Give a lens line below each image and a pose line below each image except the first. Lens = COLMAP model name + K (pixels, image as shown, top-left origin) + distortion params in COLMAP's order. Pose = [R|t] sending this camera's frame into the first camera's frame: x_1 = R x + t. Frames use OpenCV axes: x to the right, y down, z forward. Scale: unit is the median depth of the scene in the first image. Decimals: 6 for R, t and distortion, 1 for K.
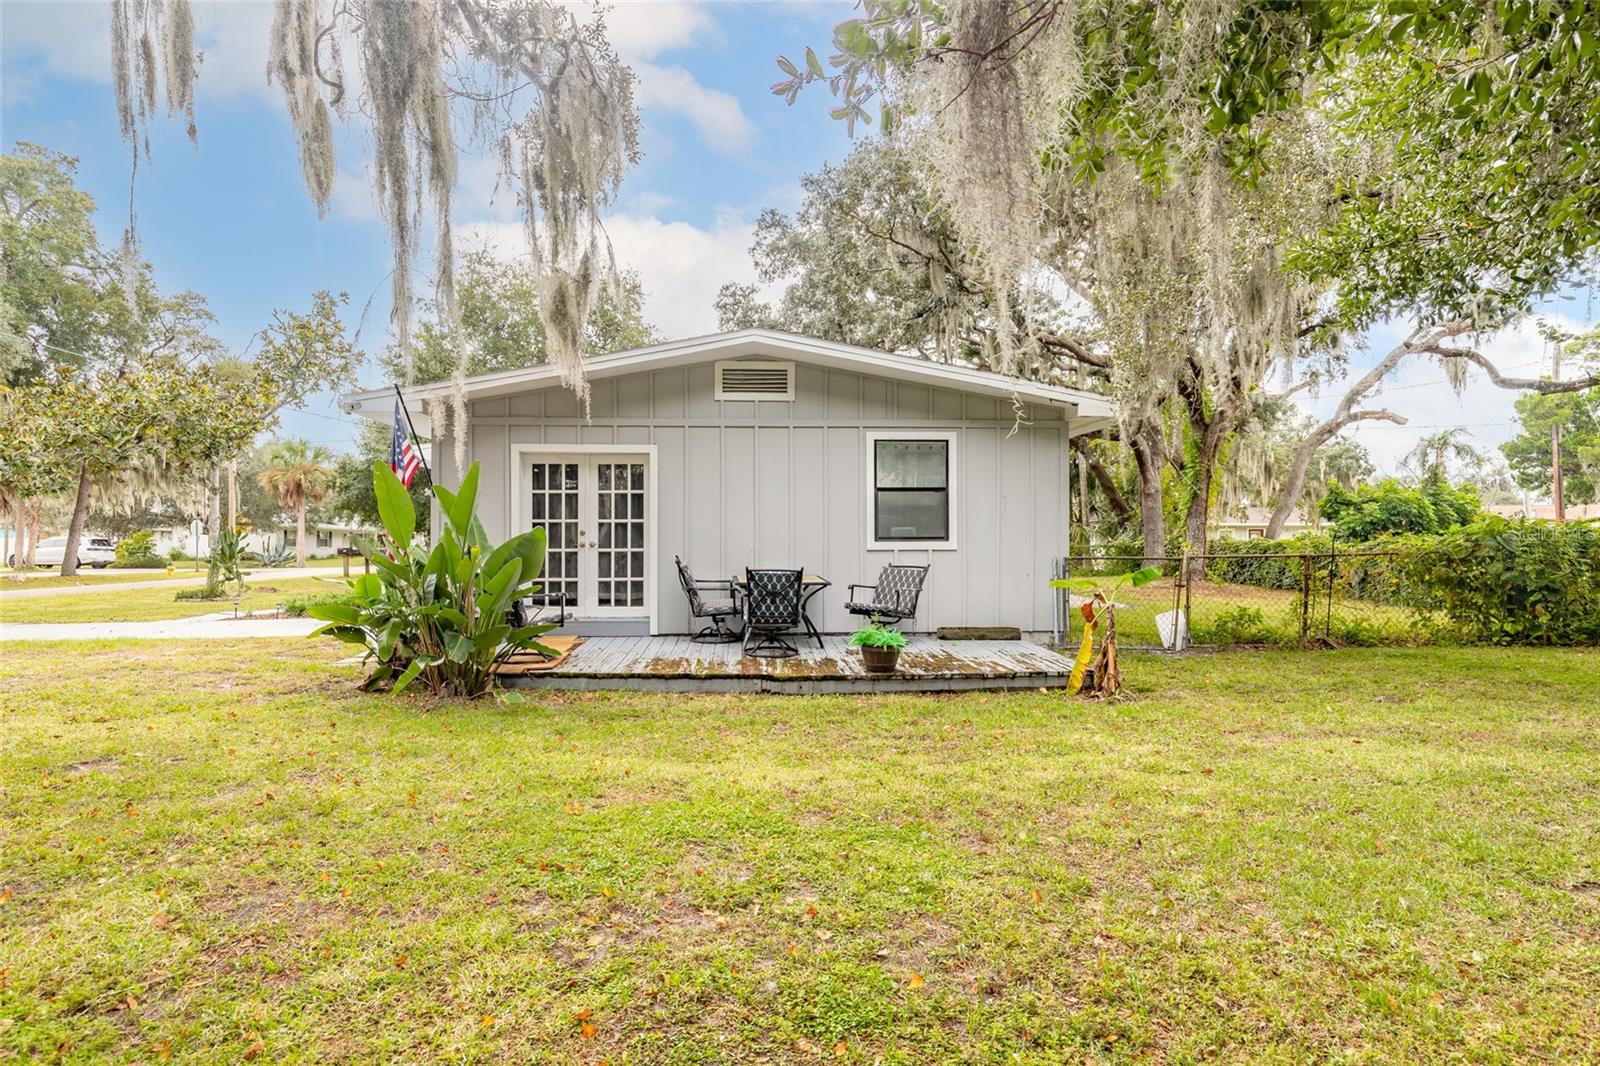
lens RADIAL K [[887.6, 0, 797.0], [0, 887.6, 536.4], [0, 0, 1]] dist [0.000237, -0.000030]
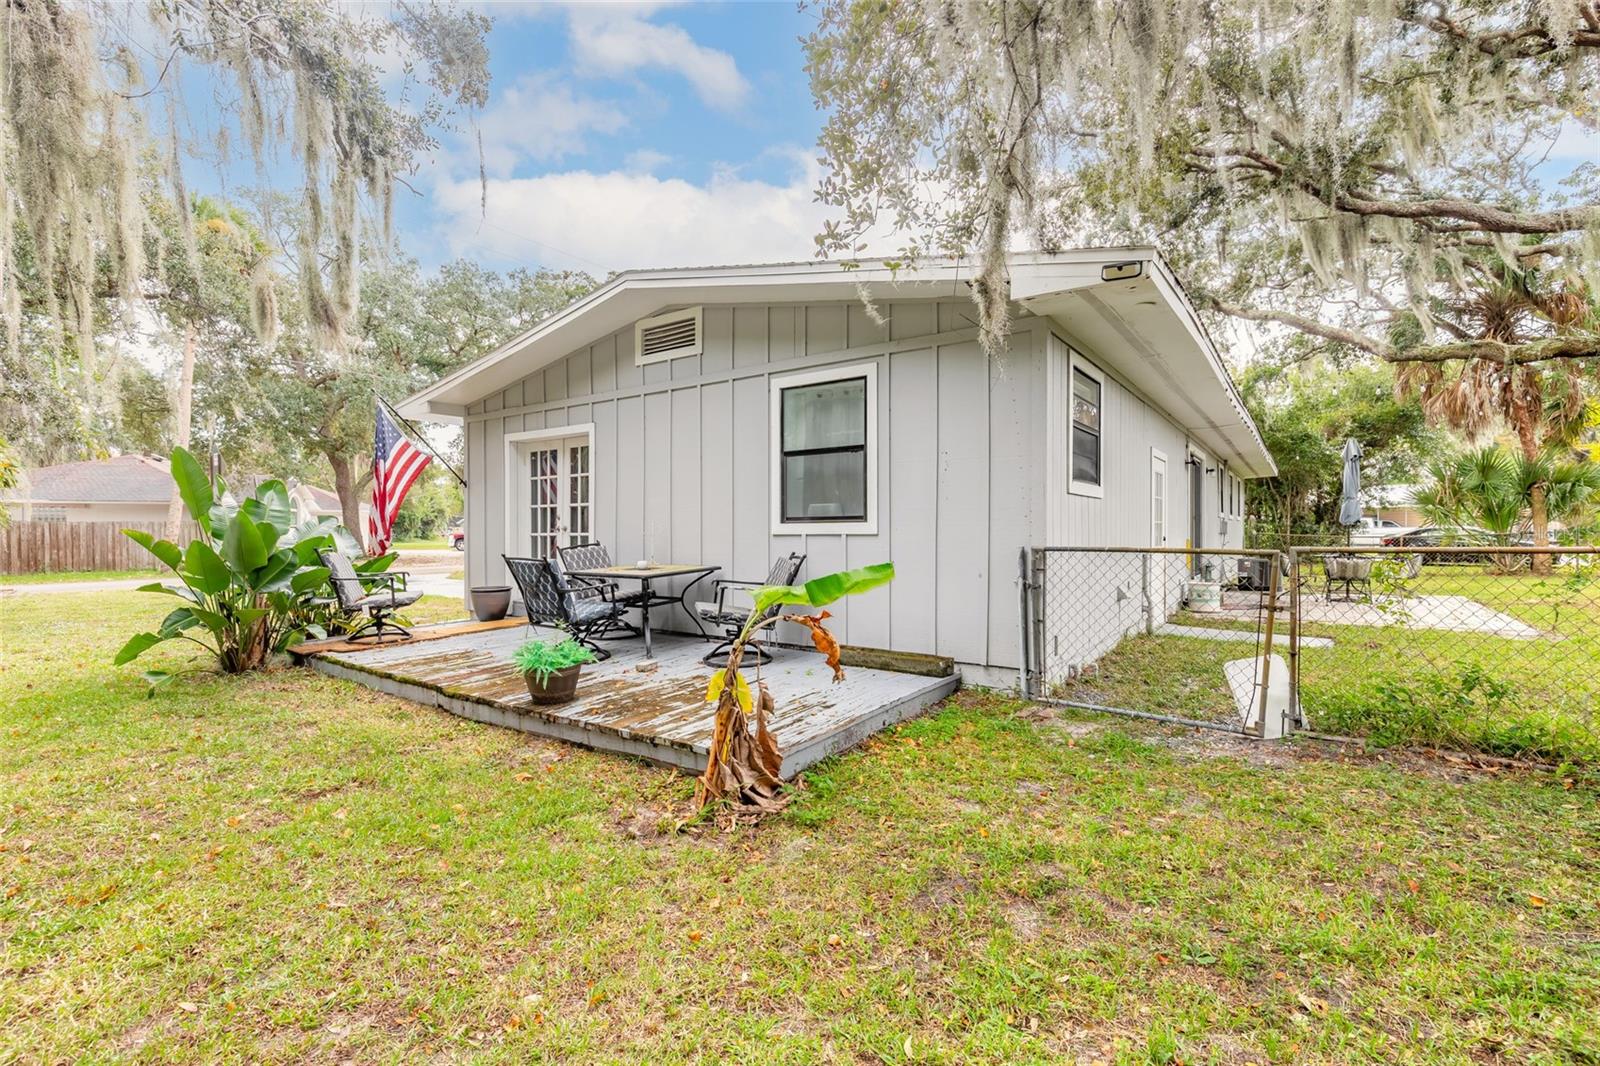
lens RADIAL K [[738.6, 0, 798.5], [0, 738.6, 535.9], [0, 0, 1]] dist [0.000286, 0.000014]
pose [[0.757357, 0.004527, -0.652986, 0.513847], [0.014276, 0.999622, 0.023488, 0.001915], [0.652845, -0.027111, 0.757006, 0.534806]]
